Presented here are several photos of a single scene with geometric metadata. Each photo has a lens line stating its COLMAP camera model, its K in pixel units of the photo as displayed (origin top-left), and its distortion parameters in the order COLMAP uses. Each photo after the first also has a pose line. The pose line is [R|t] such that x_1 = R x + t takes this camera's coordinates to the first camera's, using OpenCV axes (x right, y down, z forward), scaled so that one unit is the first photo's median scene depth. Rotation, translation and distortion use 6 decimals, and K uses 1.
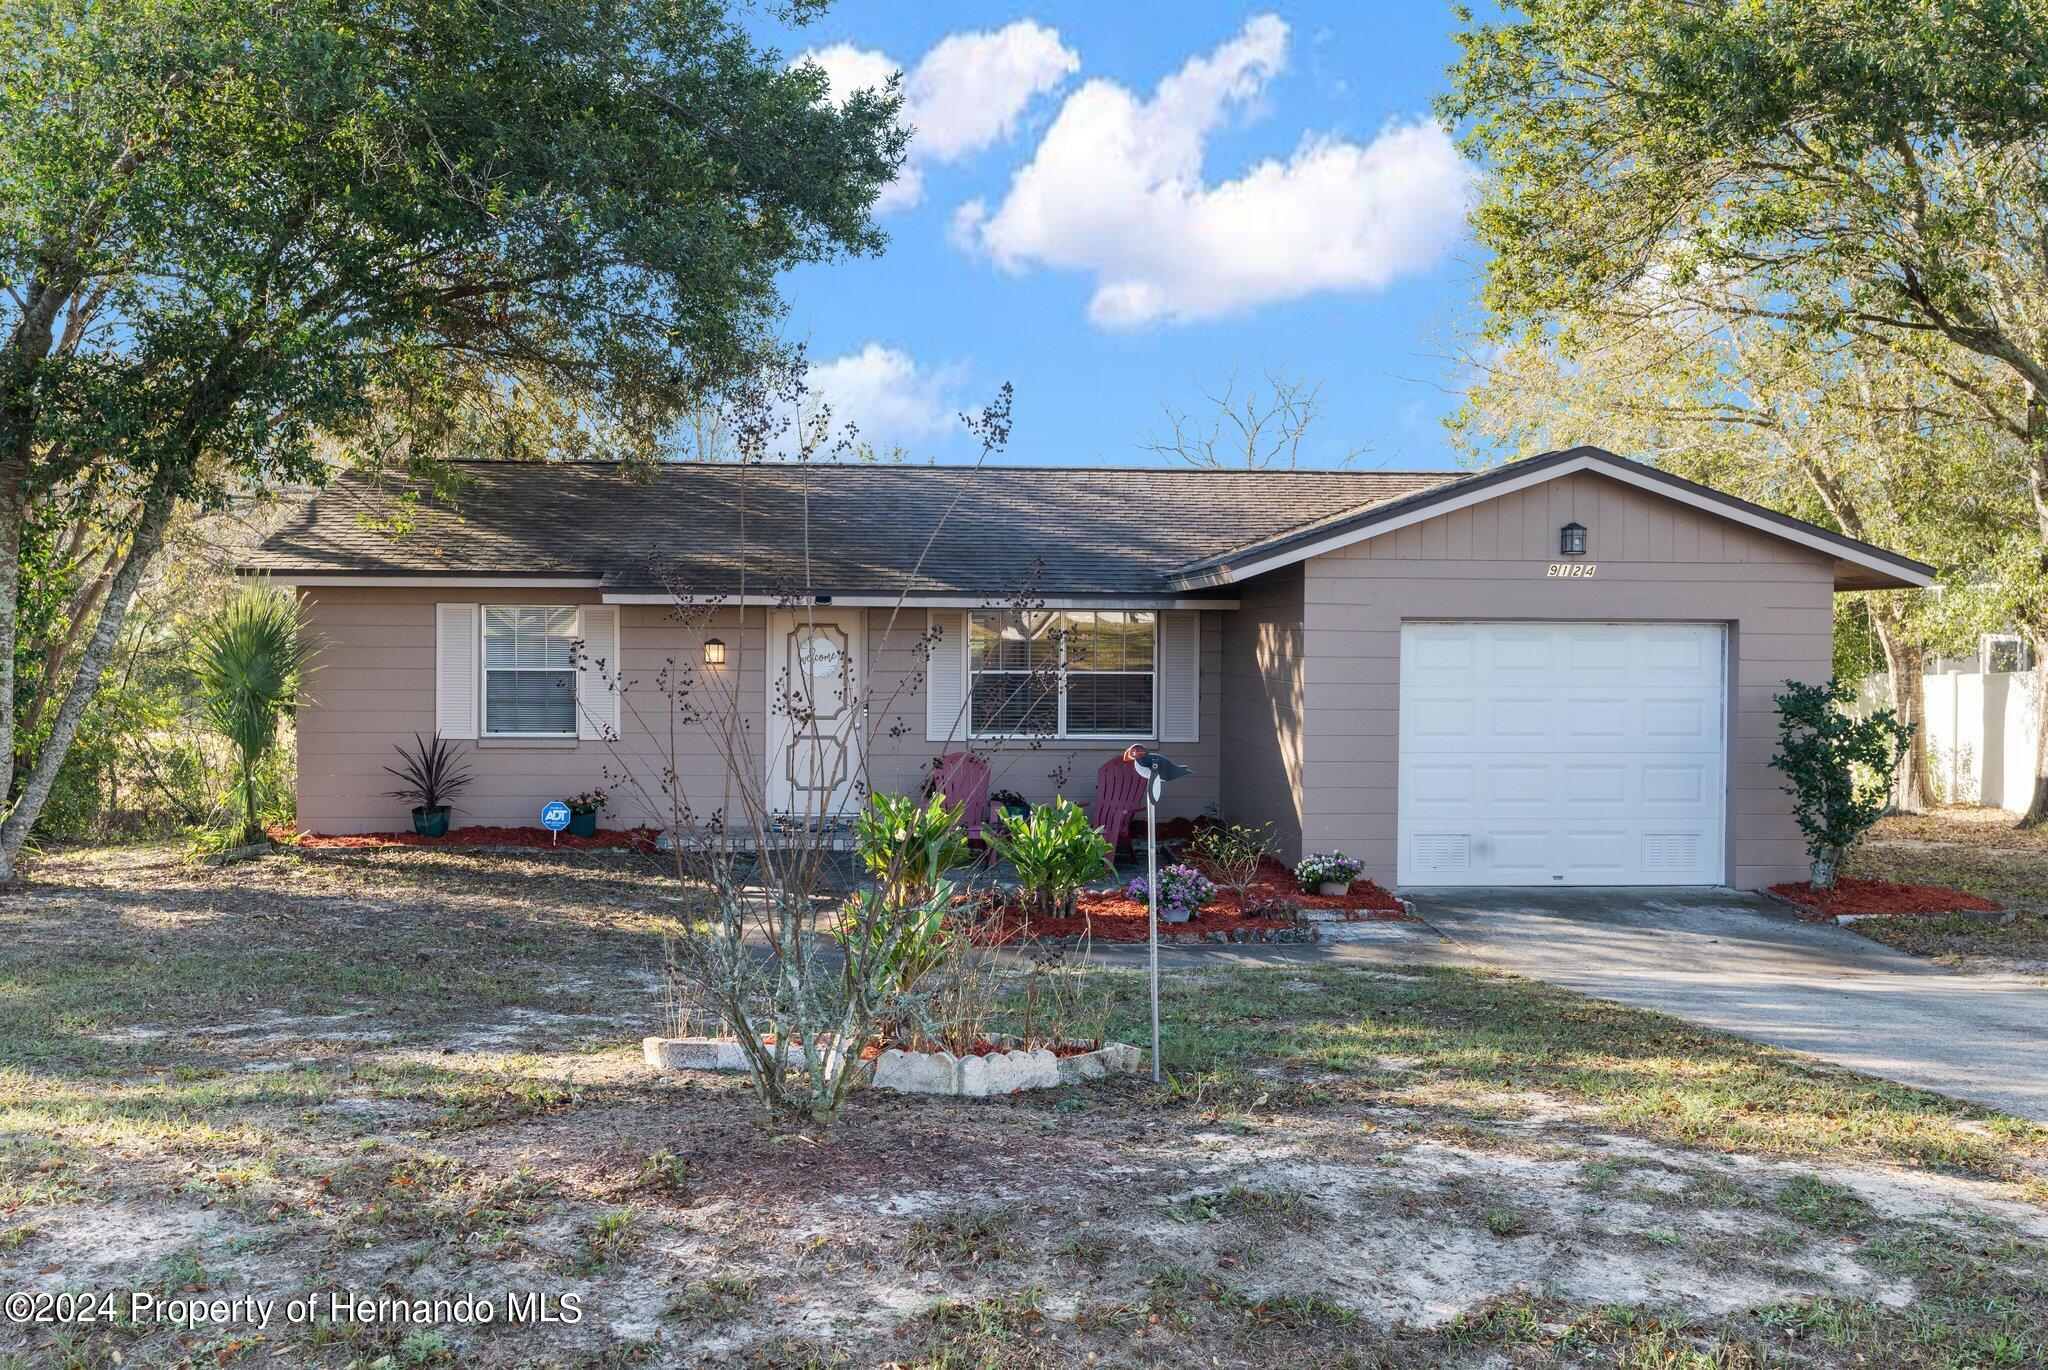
lens RADIAL K [[1948.8, 0, 1028.4], [0, 1948.8, 676.6], [0, 0, 1]] dist [0.017925, 0.000000]
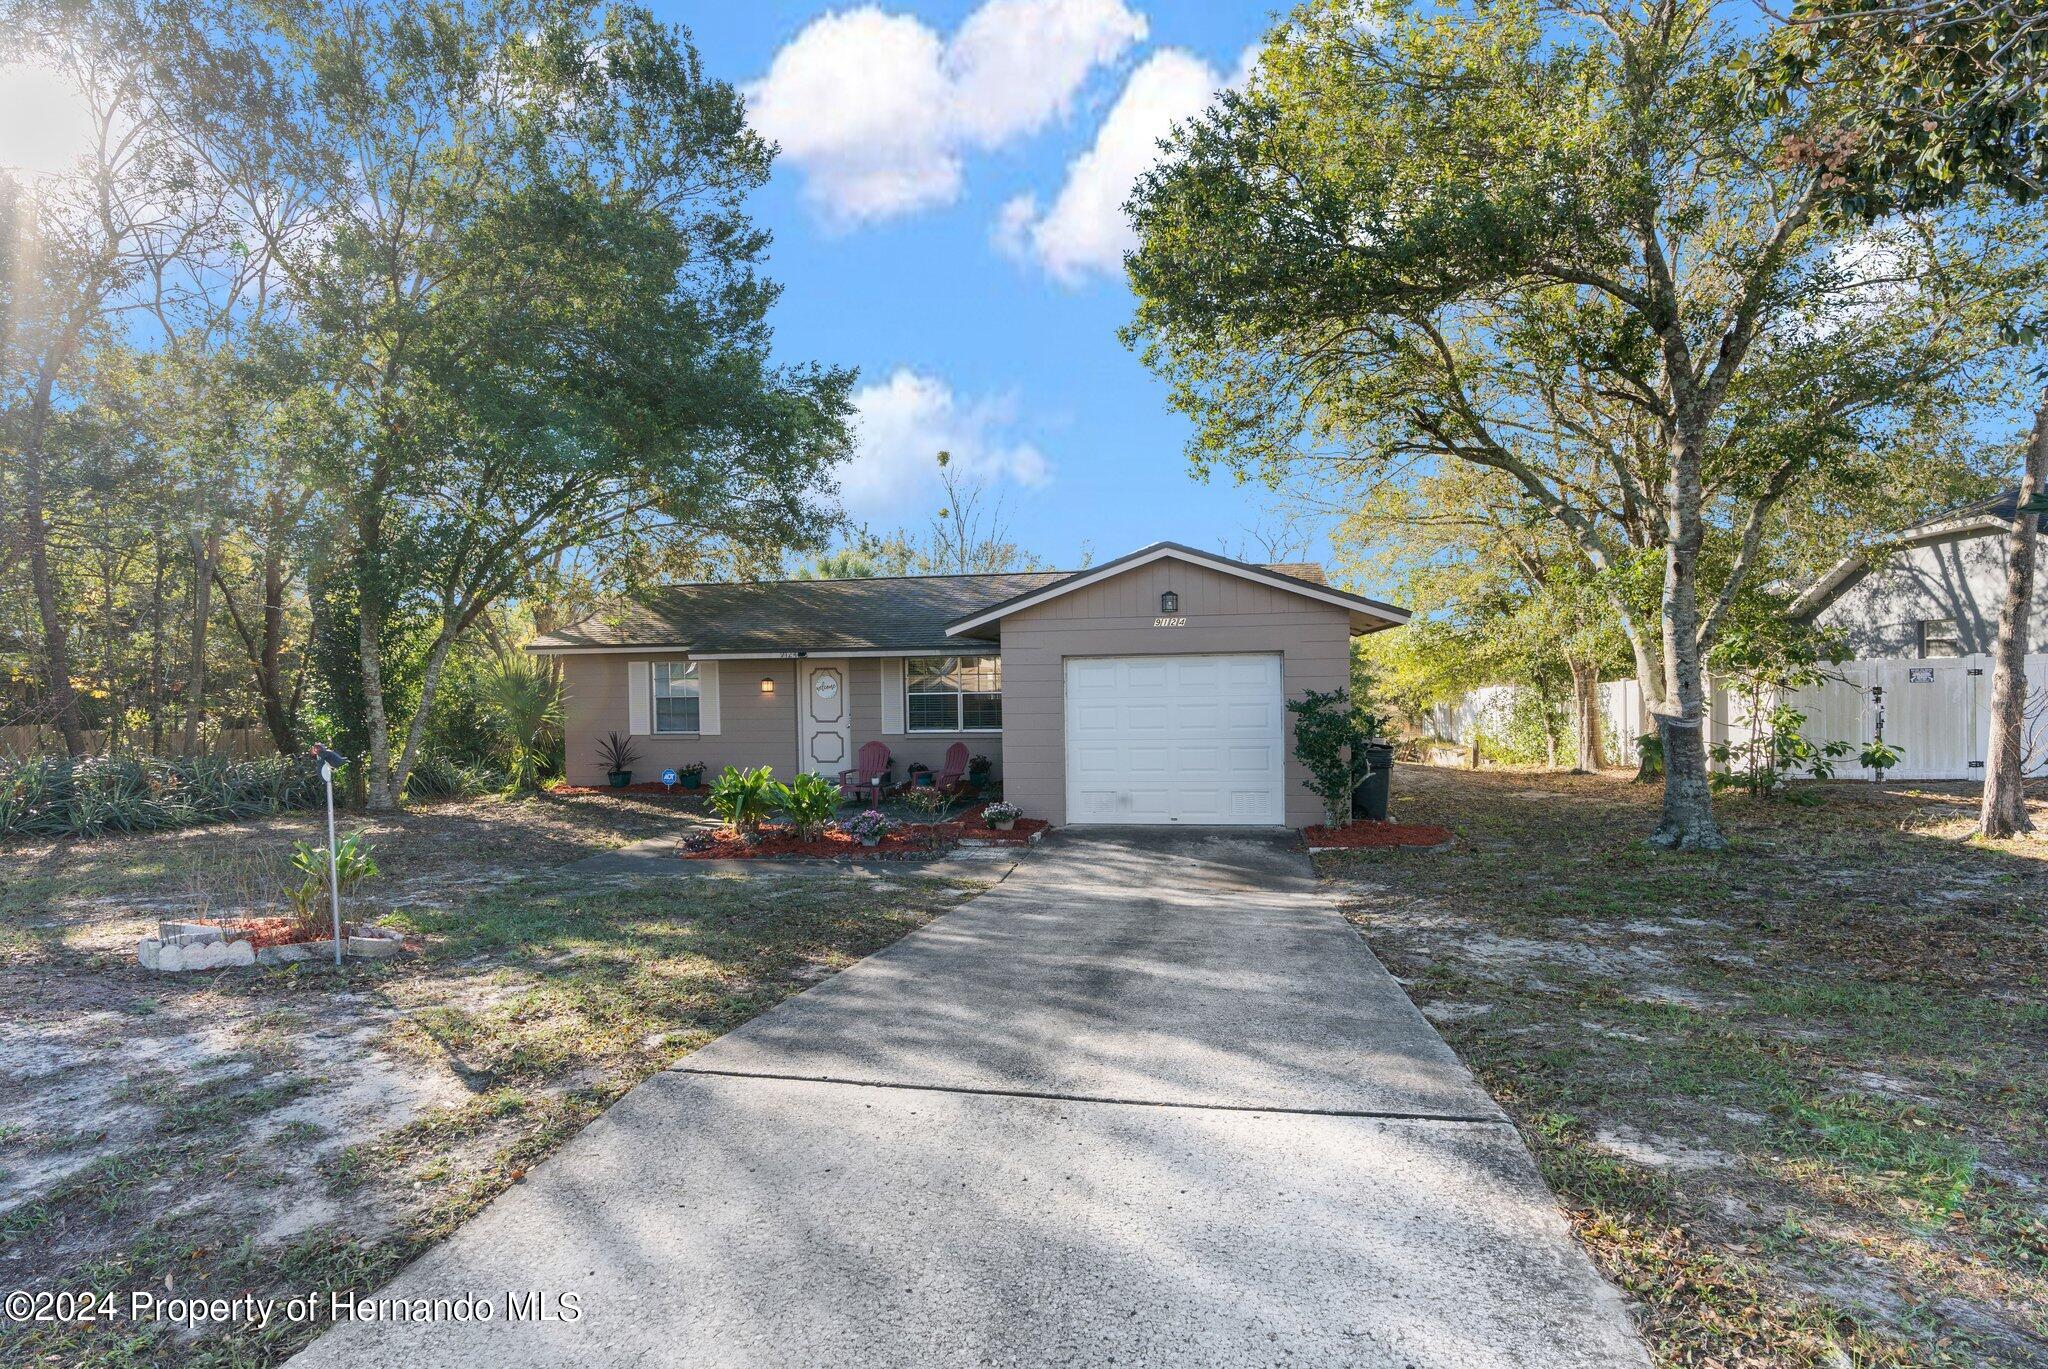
lens RADIAL K [[1042.0, 0, 1020.4], [0, 1042.0, 688.4], [0, 0, 1]] dist [-0.002974, 0.001033]
pose [[0.963957, -0.021148, -0.265215, 0.329883], [0.019817, 0.999774, -0.007693, 0.002316], [0.265318, 0.002159, 0.964159, 0.141996]]
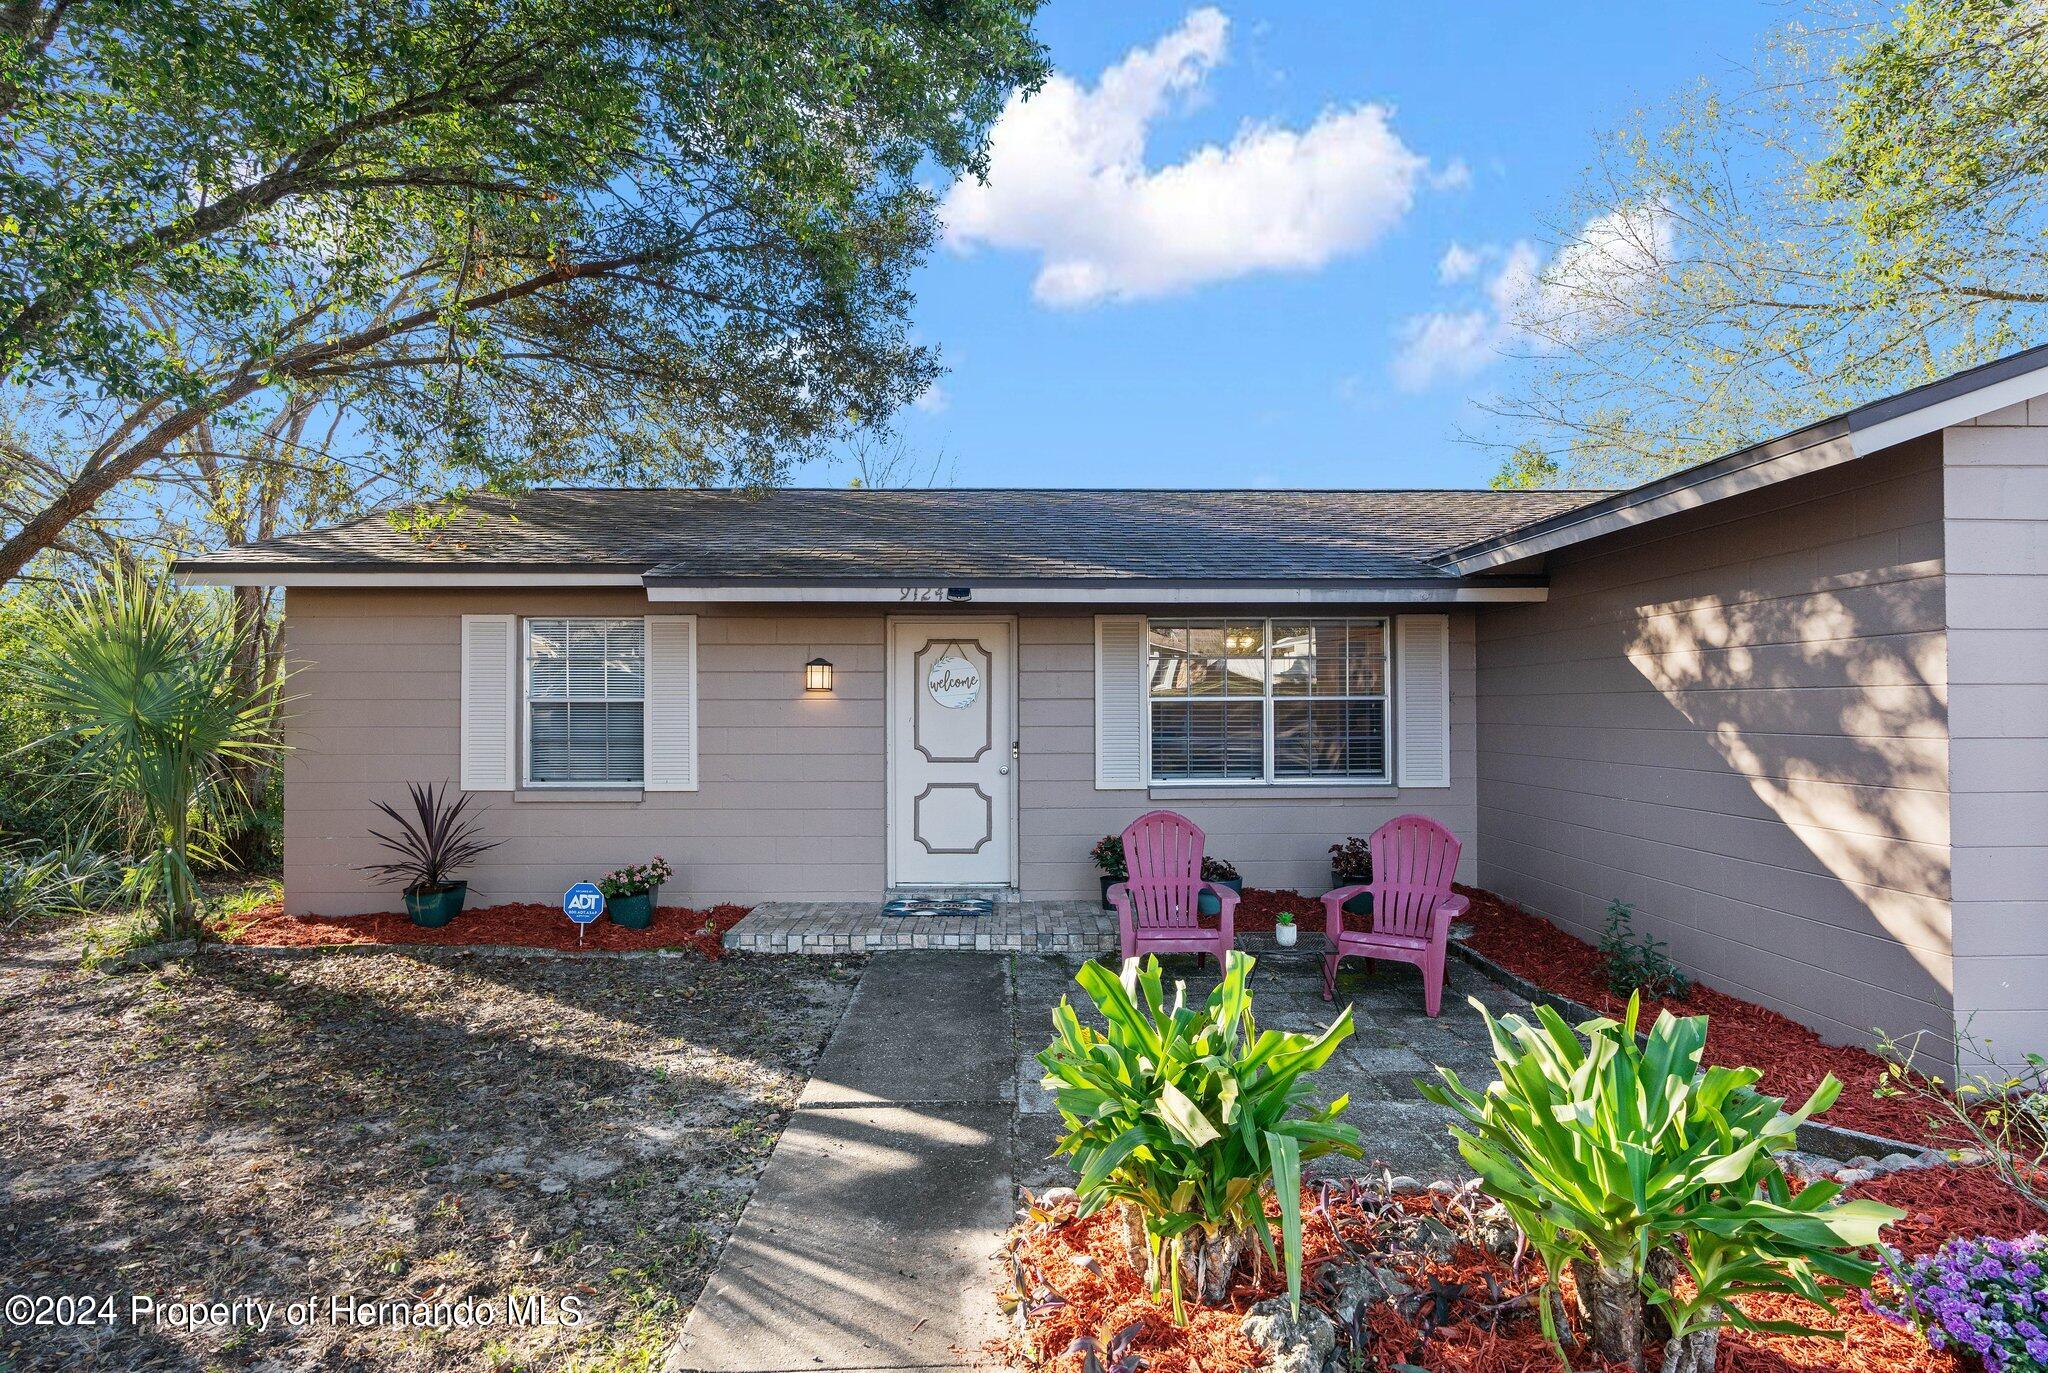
lens RADIAL K [[1021.0, 0, 1022.0], [0, 1021.0, 681.1], [0, 0, 1]] dist [-0.016380, -0.000243]
pose [[0.998687, -0.012272, -0.049740, -0.063364], [0.009832, 0.998749, -0.049019, 0.010678], [0.050279, 0.048465, 0.997559, 0.625228]]
